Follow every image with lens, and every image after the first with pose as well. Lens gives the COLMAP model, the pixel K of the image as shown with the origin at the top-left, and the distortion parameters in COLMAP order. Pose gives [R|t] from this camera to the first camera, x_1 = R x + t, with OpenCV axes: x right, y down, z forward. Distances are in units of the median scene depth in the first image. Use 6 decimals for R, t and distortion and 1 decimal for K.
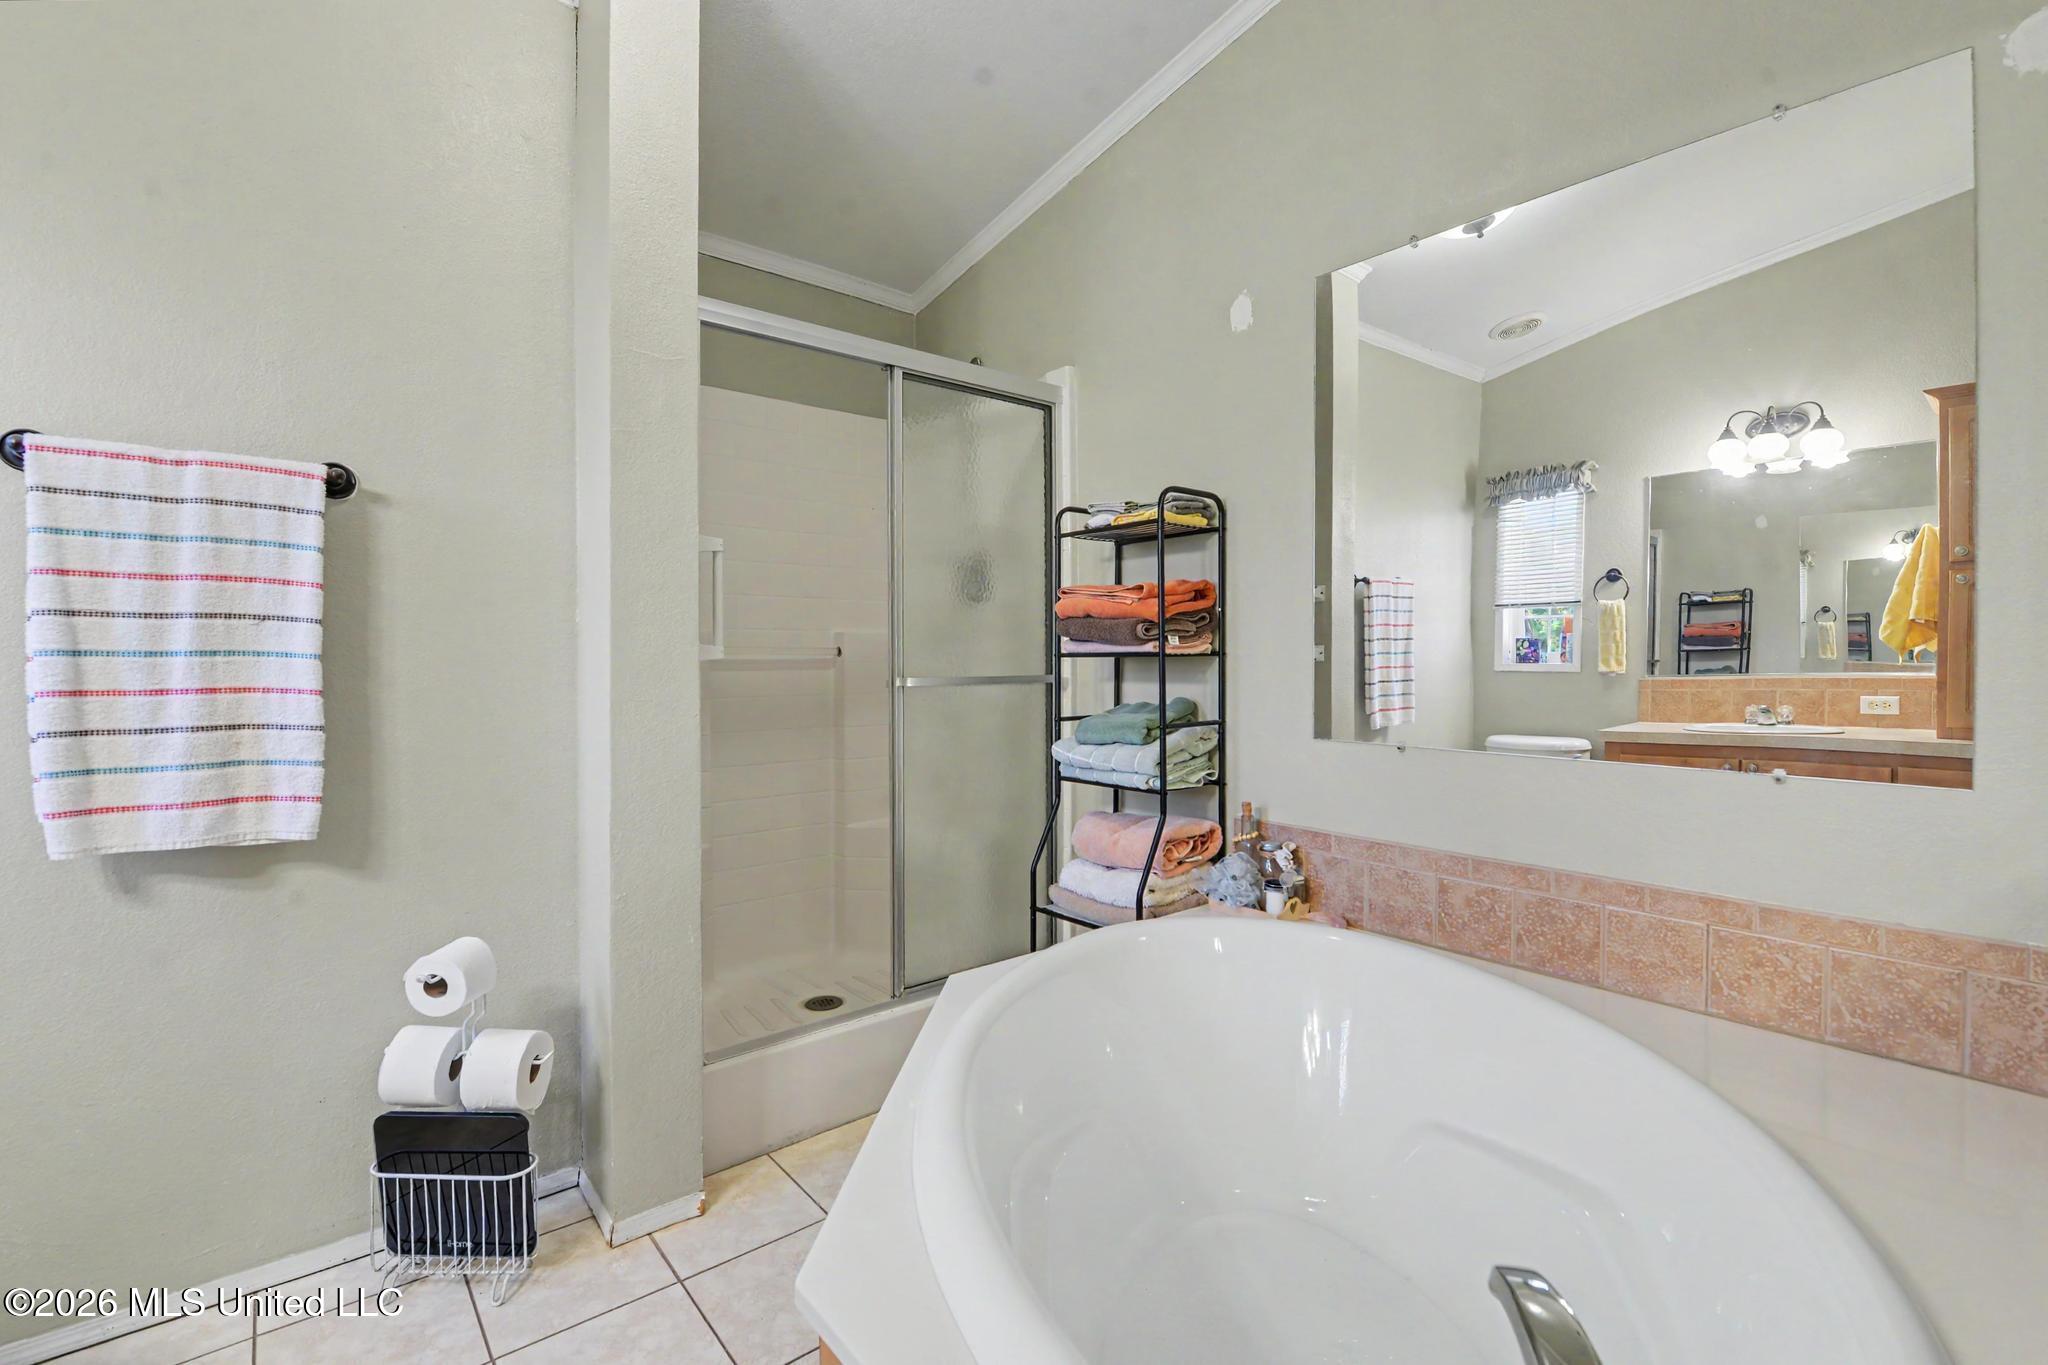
lens RADIAL K [[882.9, 0, 1012.7], [0, 882.9, 667.9], [0, 0, 1]] dist [-0.024373, -0.000696]
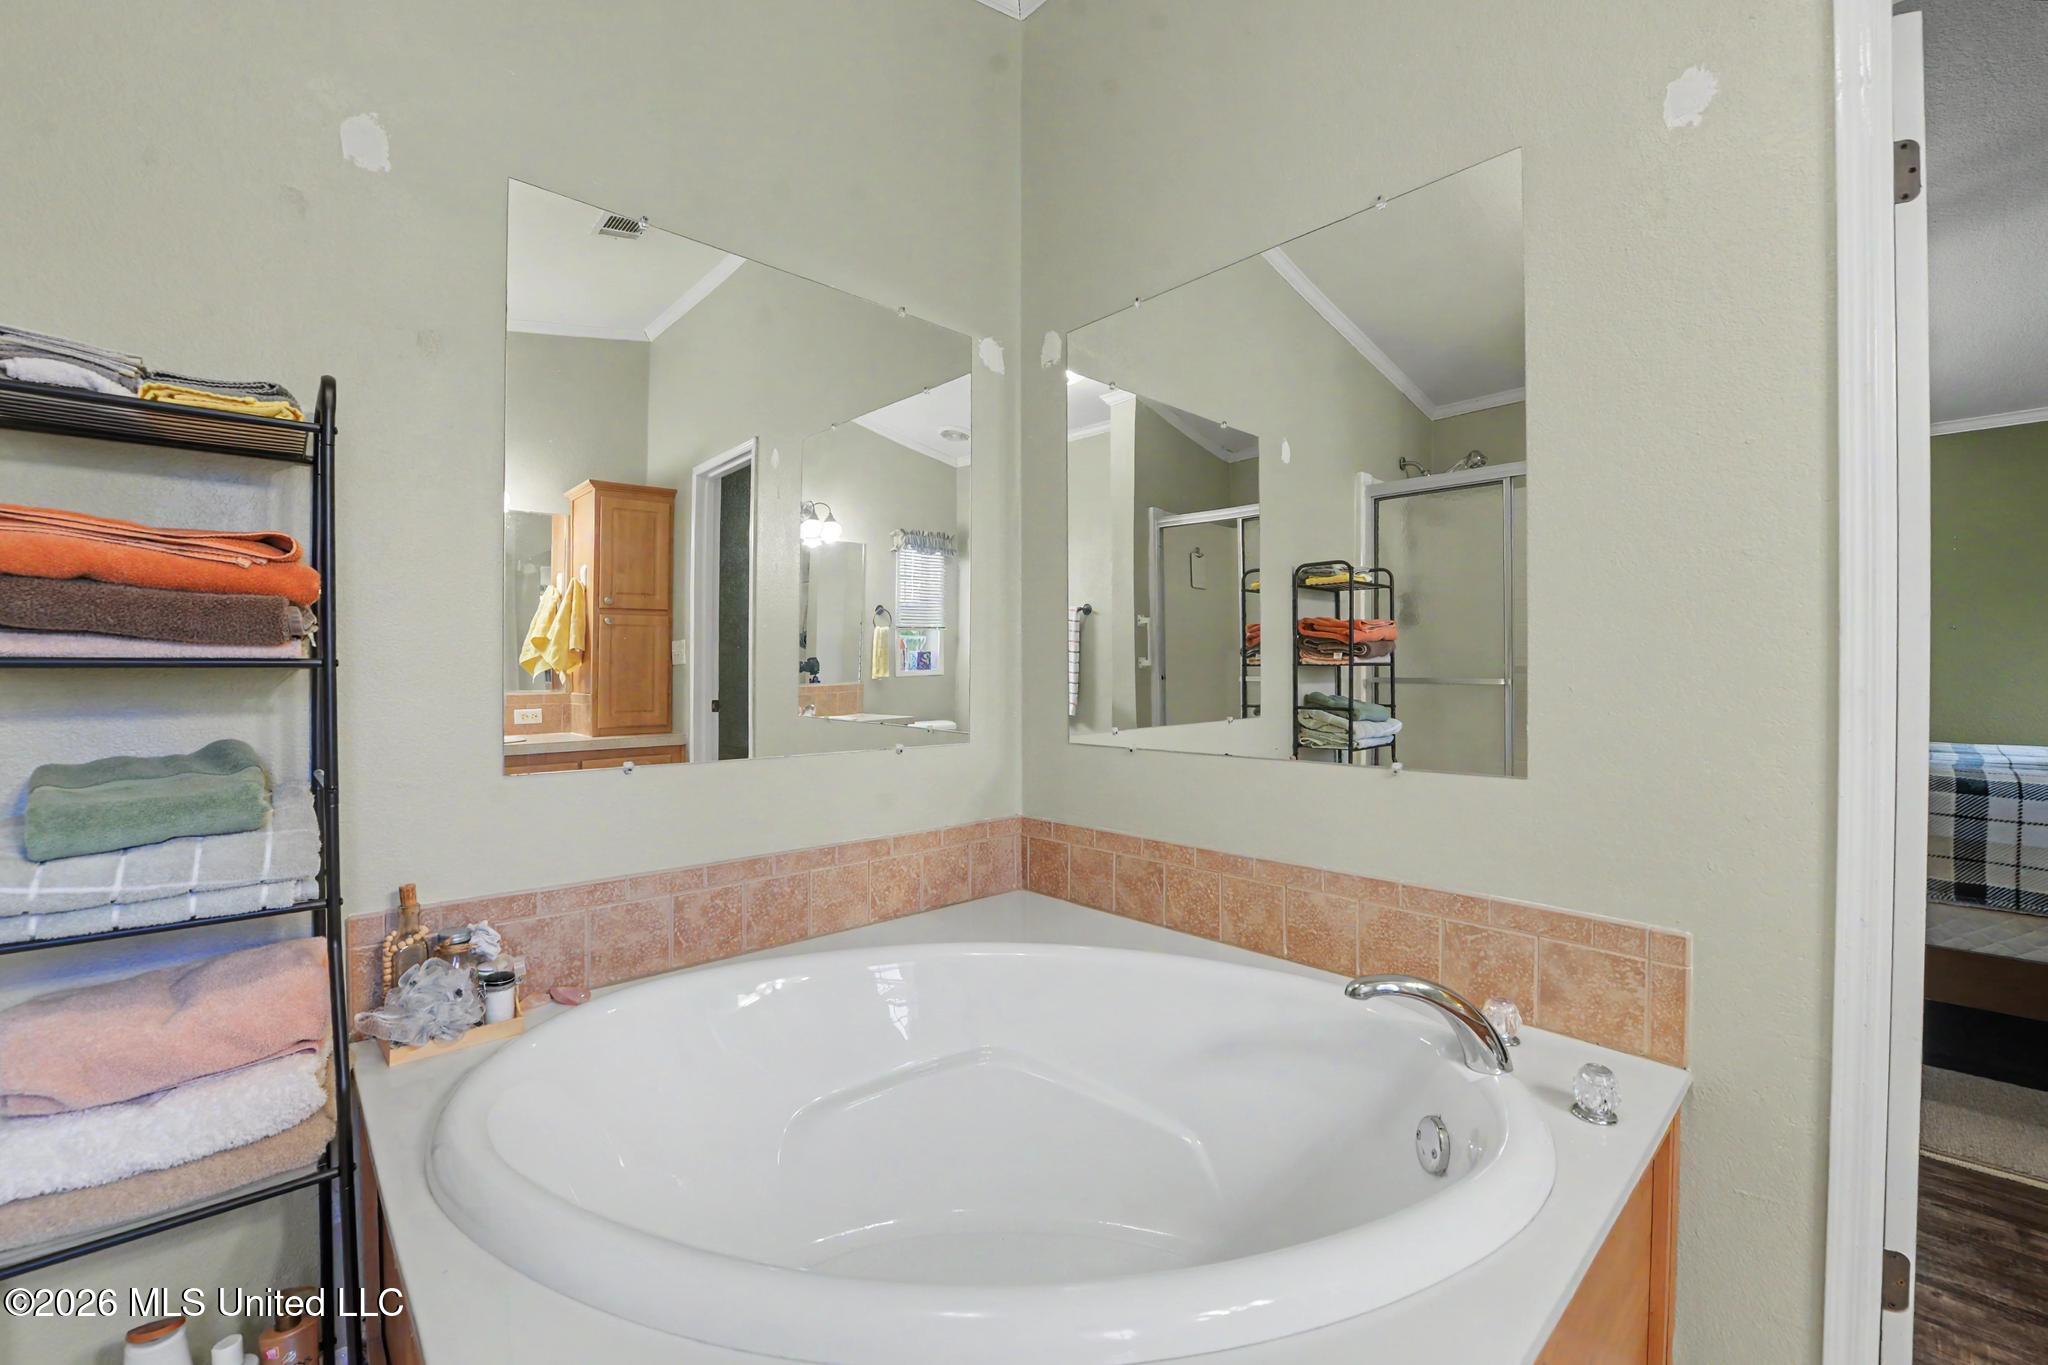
lens RADIAL K [[845.7, 0, 1012.0], [0, 845.7, 679.3], [0, 0, 1]] dist [-0.018456, -0.001679]
pose [[-0.070441, 0.002337, 0.997513, -0.489908], [0.016020, 0.999871, -0.001211, 0.003889], [-0.997387, 0.015895, -0.070470, 0.707892]]
